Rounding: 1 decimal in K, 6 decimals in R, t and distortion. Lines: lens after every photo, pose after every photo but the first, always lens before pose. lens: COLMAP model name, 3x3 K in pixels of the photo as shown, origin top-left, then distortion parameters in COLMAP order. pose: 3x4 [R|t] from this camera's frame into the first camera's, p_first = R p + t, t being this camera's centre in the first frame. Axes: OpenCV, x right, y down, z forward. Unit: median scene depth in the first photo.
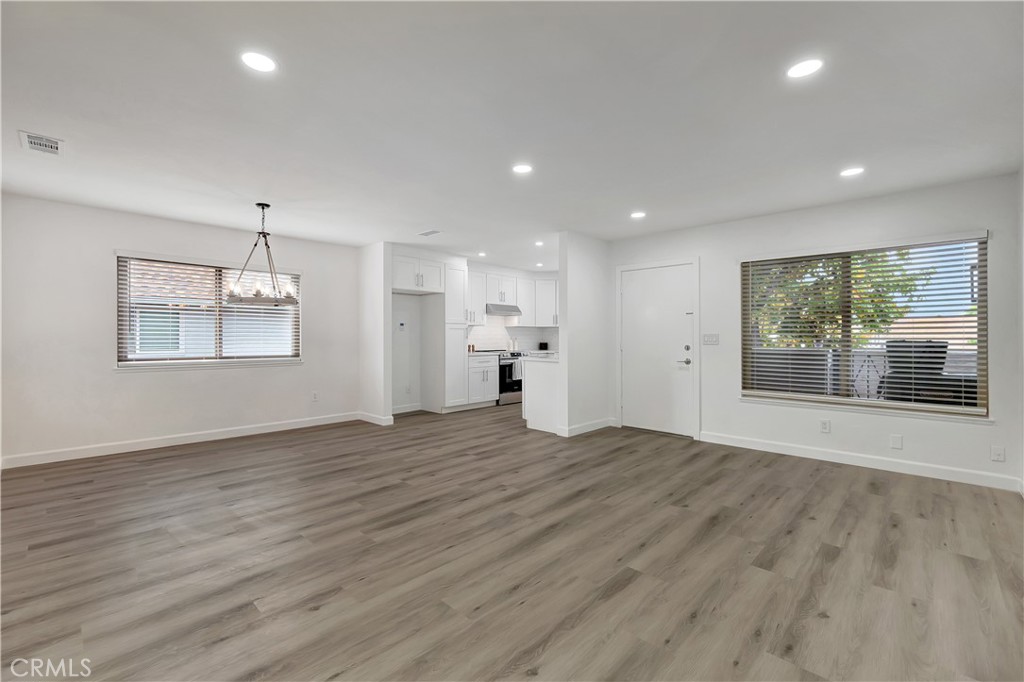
lens RADIAL K [[439.0, 0, 505.2], [0, 439.0, 339.9], [0, 0, 1]] dist [-0.001302, 0.000460]
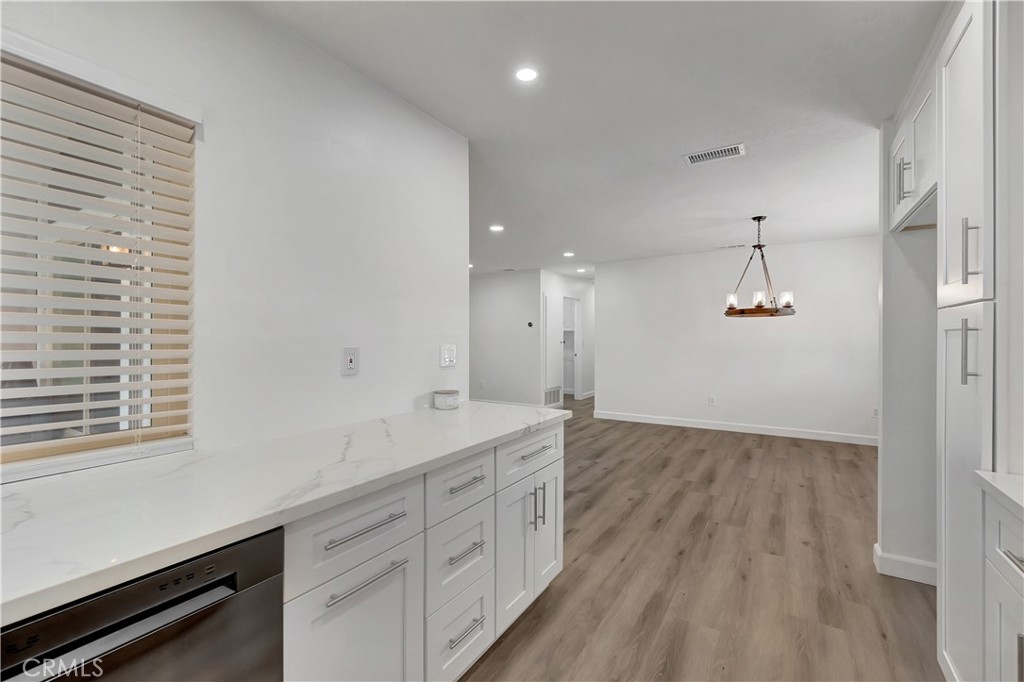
lens RADIAL K [[432.7, 0, 512.0], [0, 432.7, 341.0], [0, 0, 1]] dist [-0.002050, -0.000147]
pose [[-0.978691, 0.000390, -0.205340, 0.220428], [-0.002682, 0.999889, 0.014686, -0.034974], [0.205323, 0.014924, -0.978581, 1.884592]]
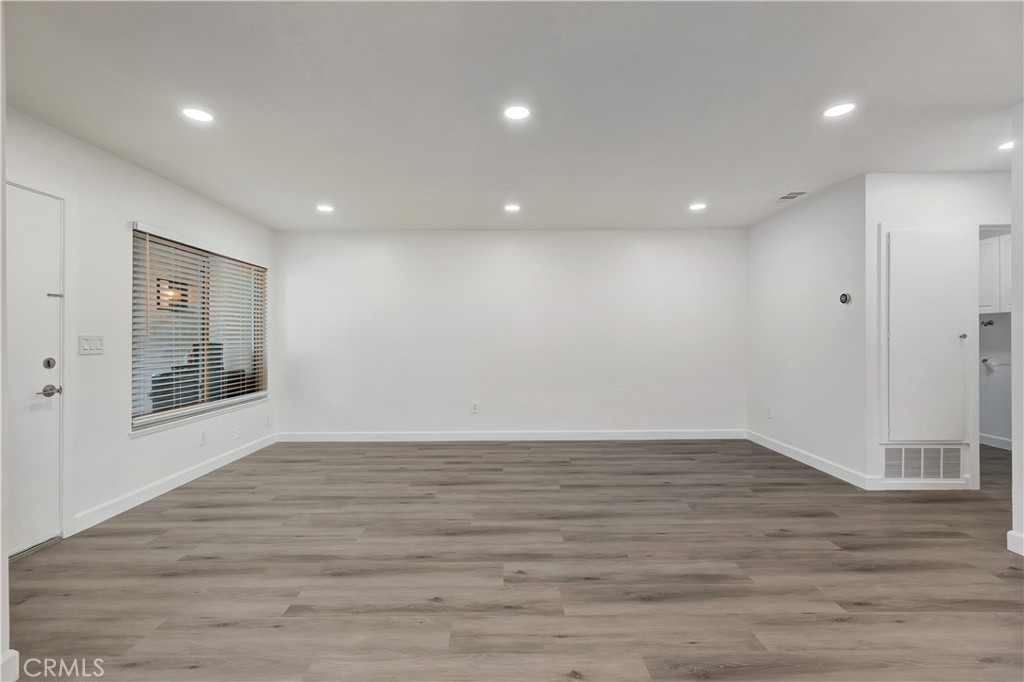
lens RADIAL K [[441.0, 0, 508.9], [0, 441.0, 337.8], [0, 0, 1]] dist [-0.004615, -0.000032]
pose [[-0.703618, 0.003323, 0.710571, -0.379105], [0.009669, 0.999941, 0.004898, -0.009857], [-0.710513, 0.010317, -0.703608, 1.213654]]
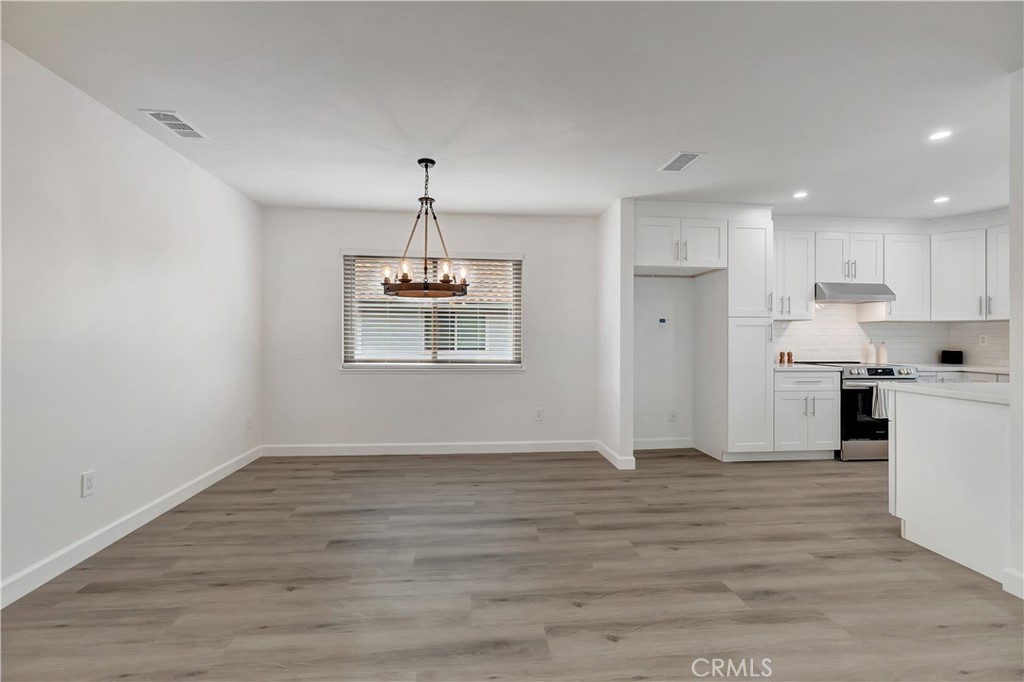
lens RADIAL K [[439.0, 0, 508.6], [0, 439.0, 337.7], [0, 0, 1]] dist [-0.003218, 0.000258]
pose [[0.763513, 0.003029, -0.645785, 0.042000], [-0.008903, 0.999943, -0.005836, -0.003334], [0.645731, 0.010205, 0.763497, 0.524136]]
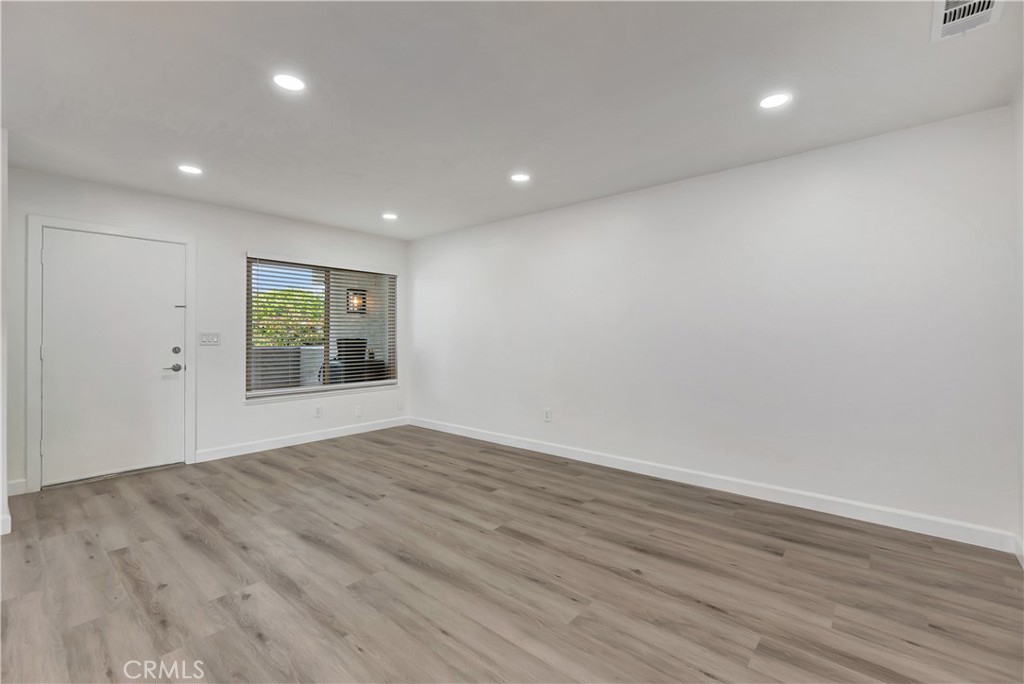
lens RADIAL K [[449.0, 0, 513.3], [0, 449.0, 330.9], [0, 0, 1]] dist [-0.001948, -0.000392]
pose [[-0.060585, 0.010672, 0.998106, -0.516411], [0.008401, 0.999913, -0.010182, -0.003284], [-0.998128, 0.007769, -0.060669, 0.558700]]
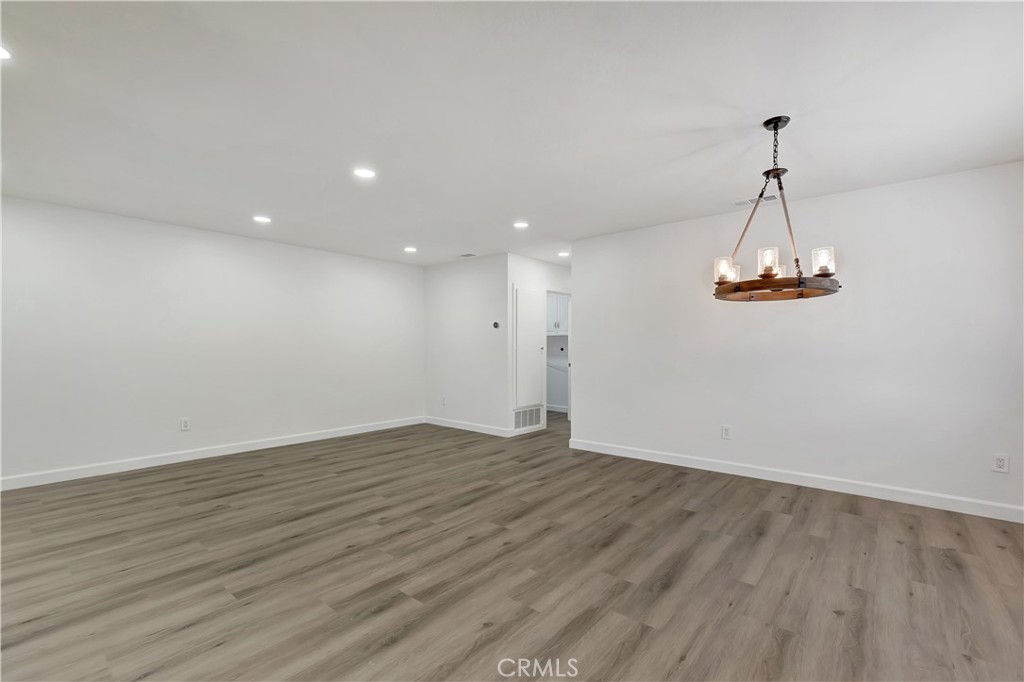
lens RADIAL K [[444.0, 0, 505.2], [0, 444.0, 360.5], [0, 0, 1]] dist [-0.002472, 0.000444]
pose [[-0.997450, -0.001518, -0.071356, -0.154797], [-0.004059, 0.999362, 0.035484, -0.013183], [0.071257, 0.035683, -0.996820, 1.580070]]
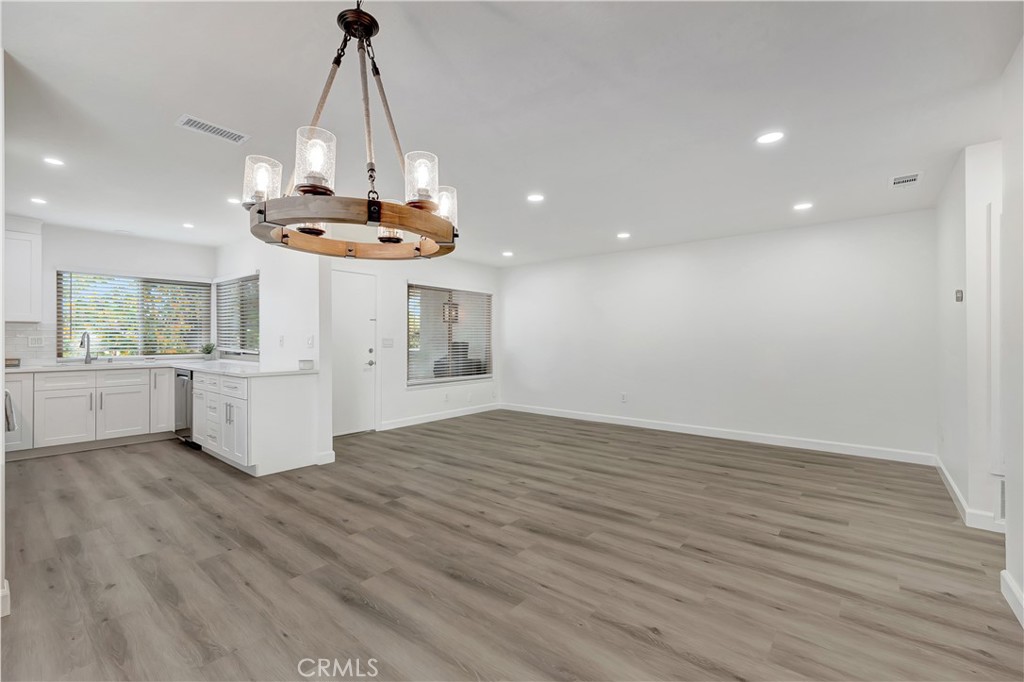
lens RADIAL K [[439.0, 0, 508.6], [0, 439.0, 337.7], [0, 0, 1]] dist [-0.003218, 0.000258]
pose [[-0.085597, 0.005282, 0.996316, -0.889258], [0.005895, 0.999971, -0.004795, -0.008184], [-0.996312, 0.005462, -0.085626, 0.928344]]
